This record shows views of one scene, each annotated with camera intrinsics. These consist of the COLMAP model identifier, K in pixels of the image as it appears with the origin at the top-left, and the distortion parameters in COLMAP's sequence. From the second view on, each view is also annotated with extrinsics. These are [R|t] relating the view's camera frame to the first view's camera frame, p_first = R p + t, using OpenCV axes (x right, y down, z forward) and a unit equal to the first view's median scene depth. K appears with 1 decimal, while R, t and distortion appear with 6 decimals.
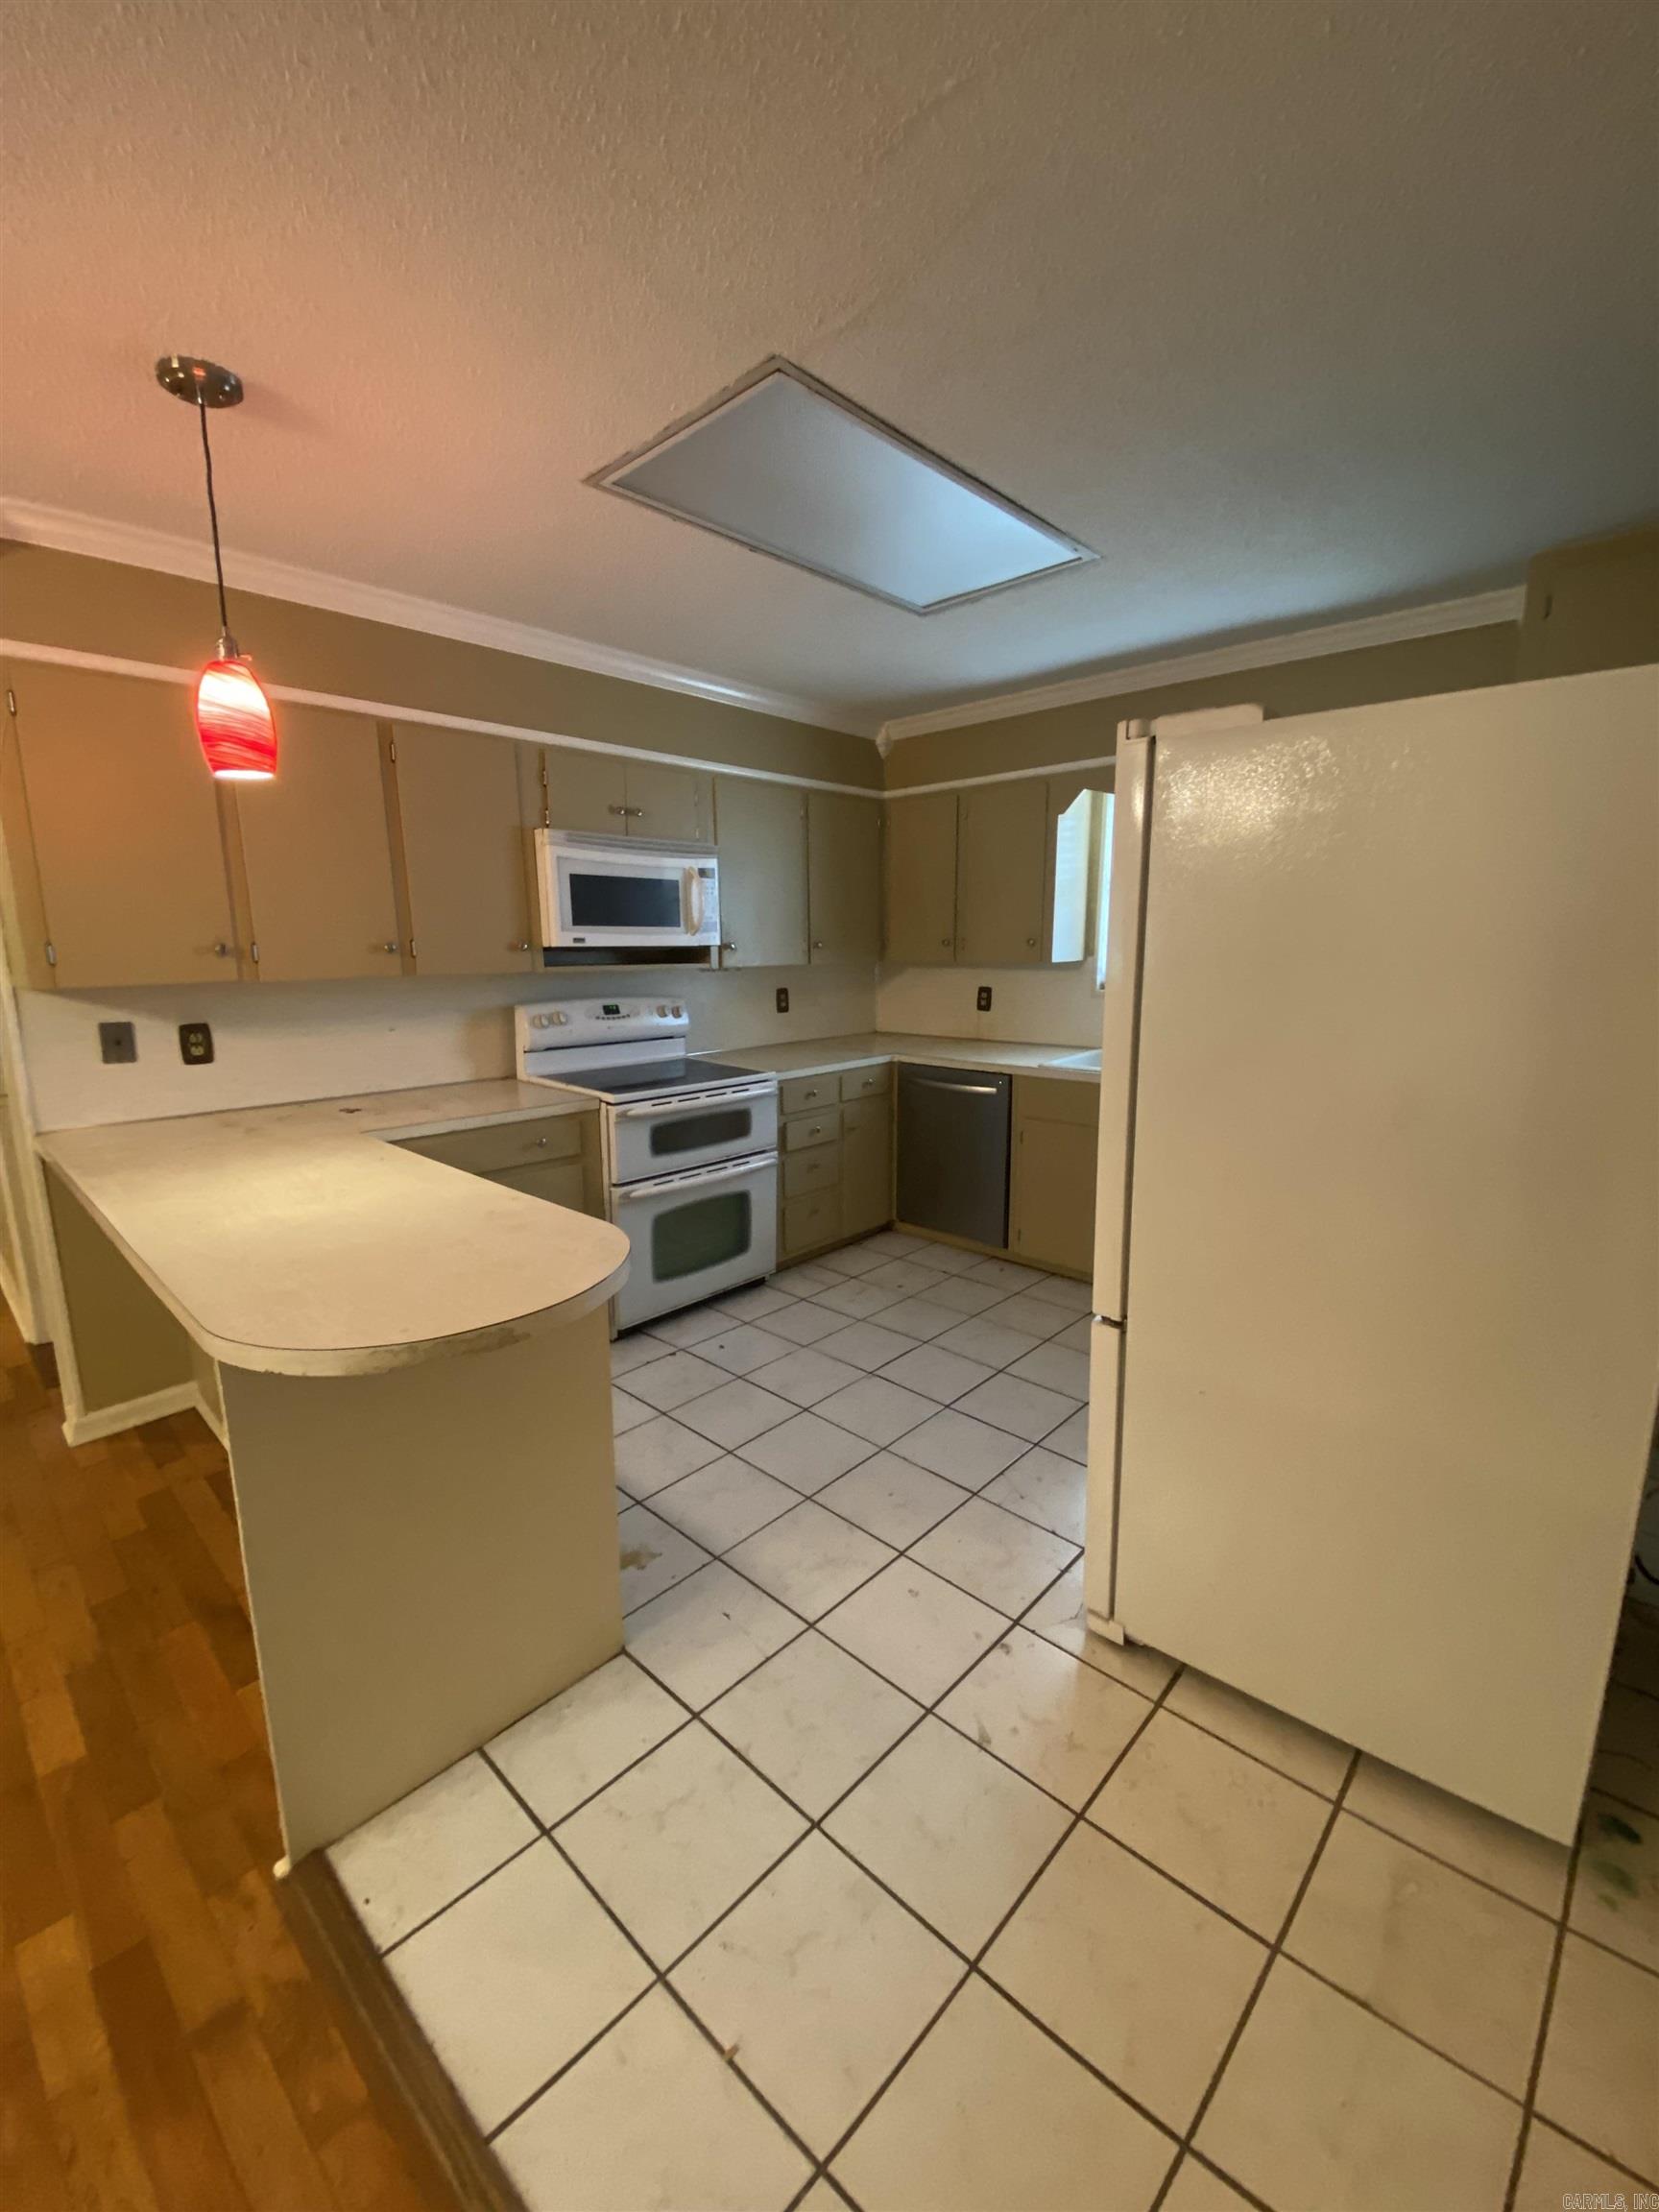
lens RADIAL K [[905.9, 0, 826.8], [0, 905.9, 1107.0], [0, 0, 1]] dist [-0.001596, -0.000170]
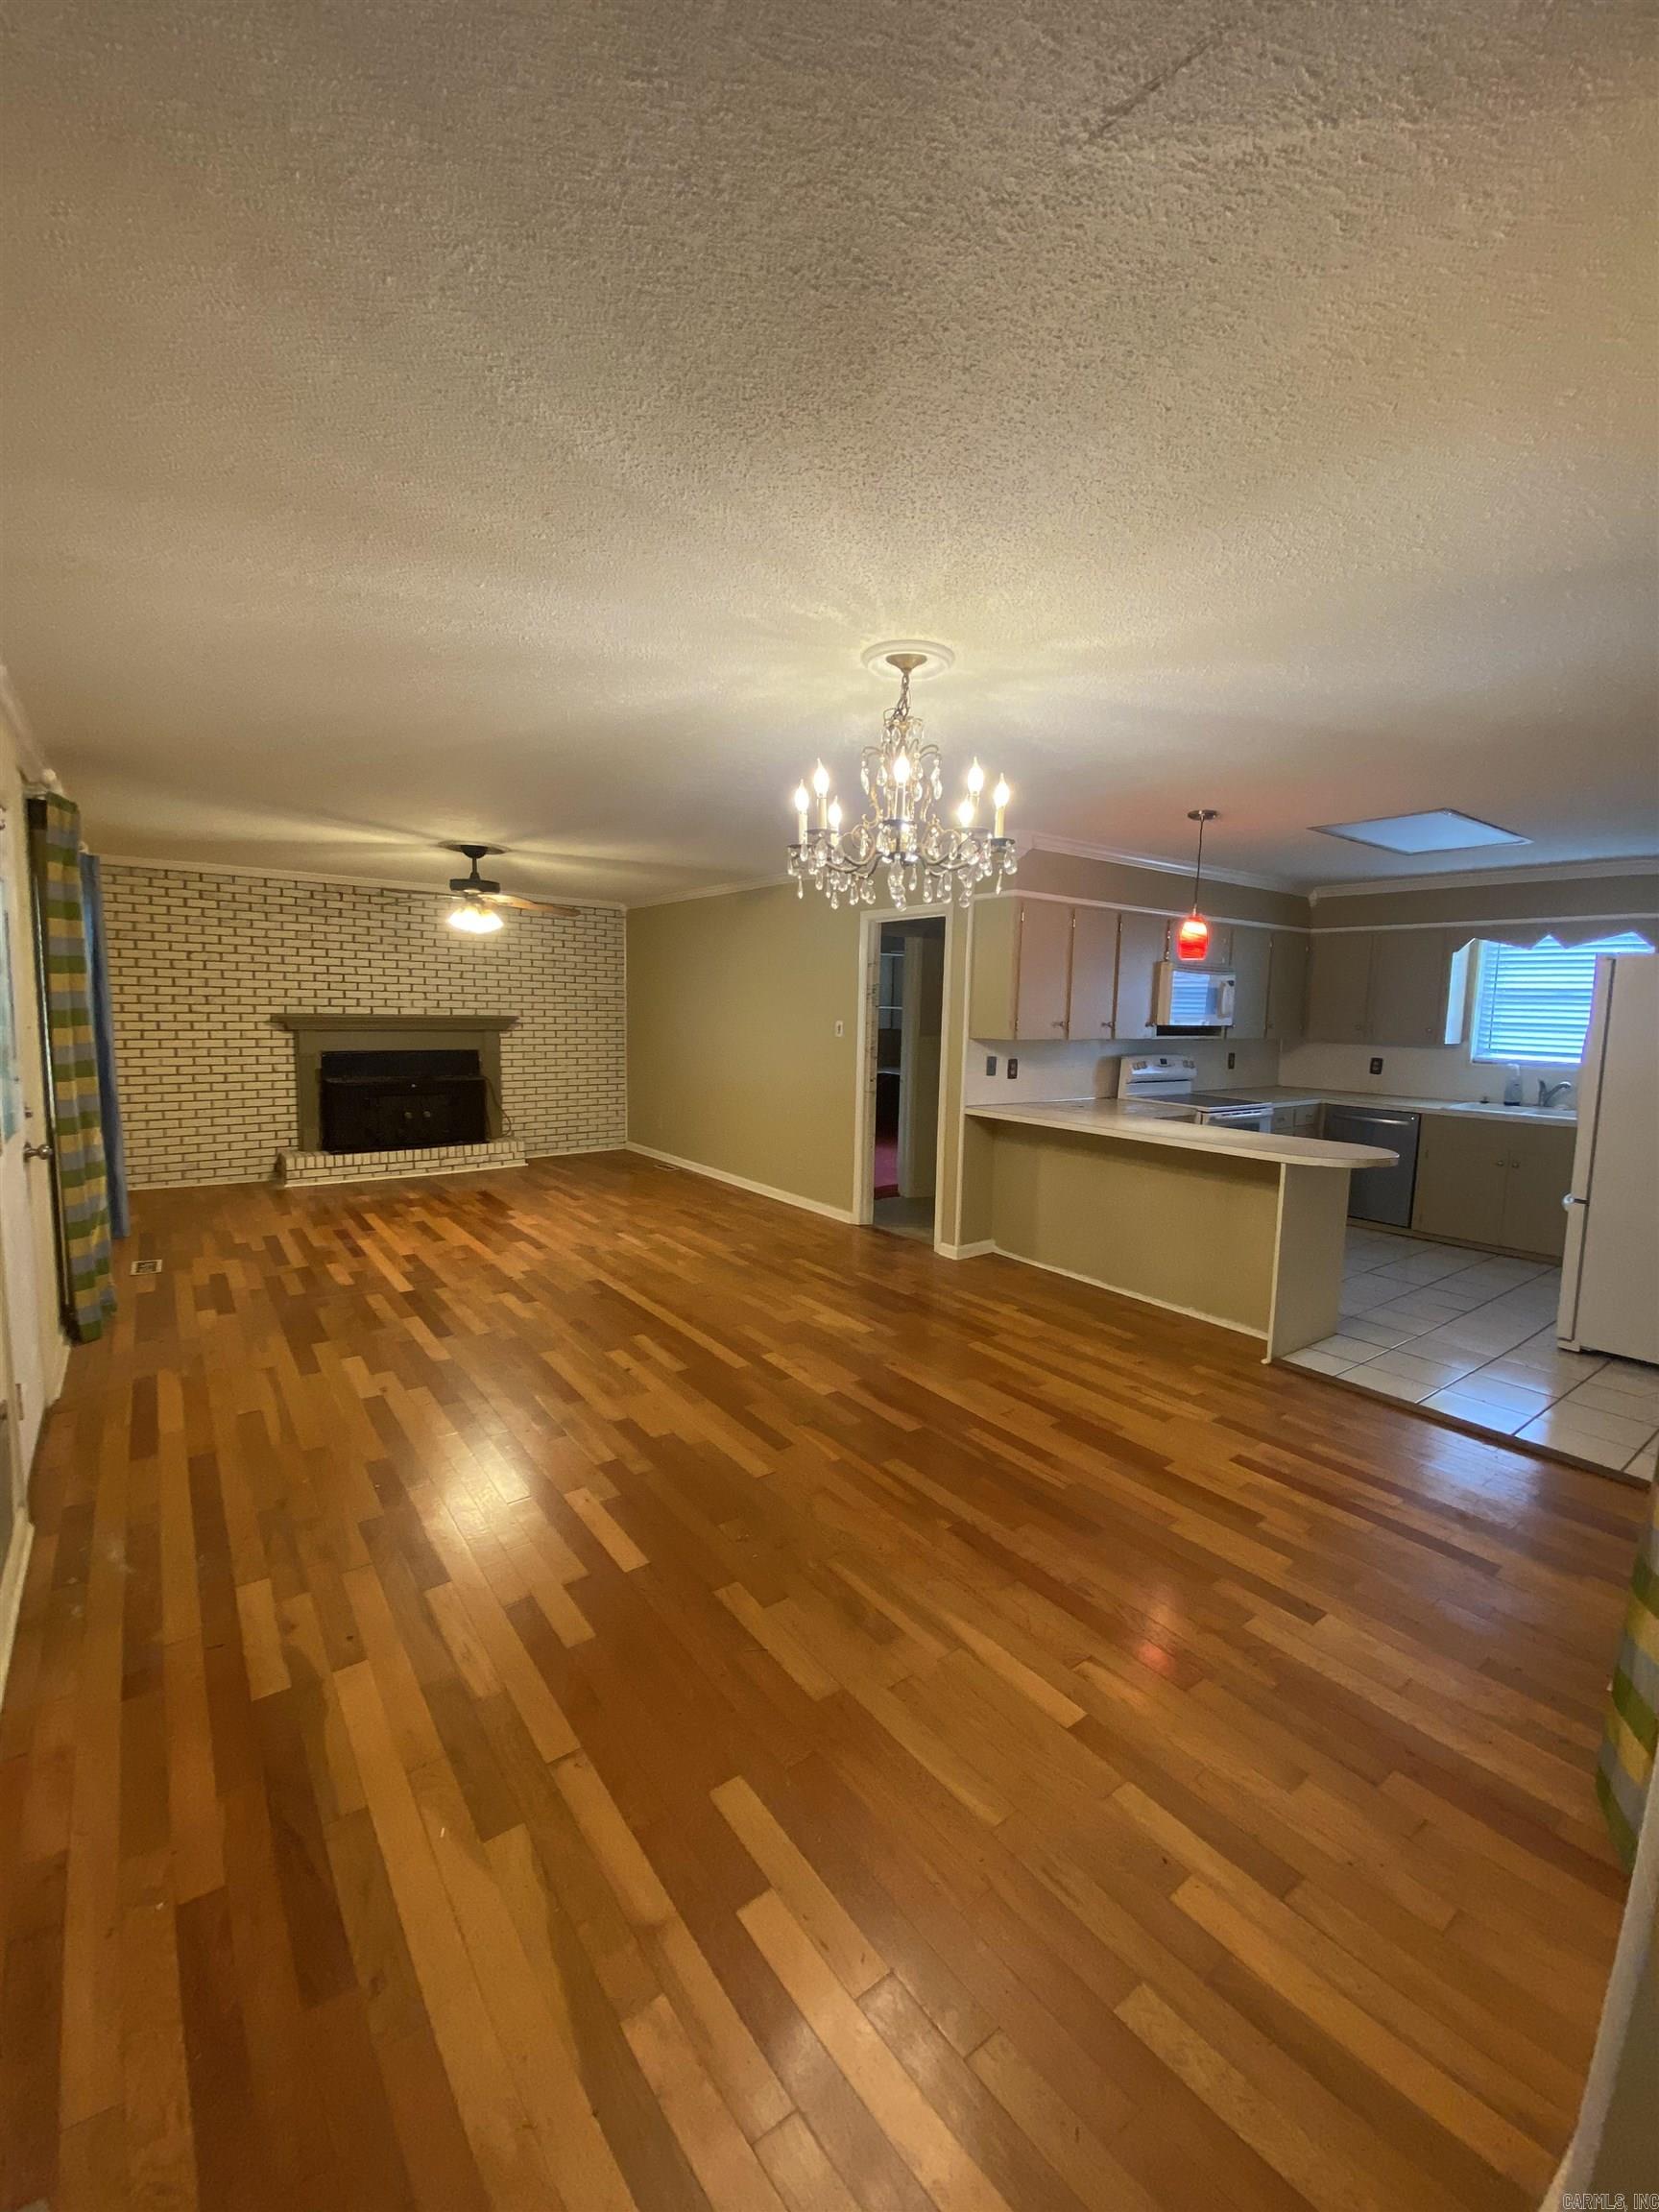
lens RADIAL K [[905.9, 0, 831.1], [0, 905.9, 1106.7], [0, 0, 1]] dist [-0.001596, -0.000170]
pose [[0.984409, 0.050601, -0.168459, -0.569570], [-0.062356, 0.995920, -0.065233, 0.126790], [0.164470, 0.074720, 0.983548, -0.766585]]
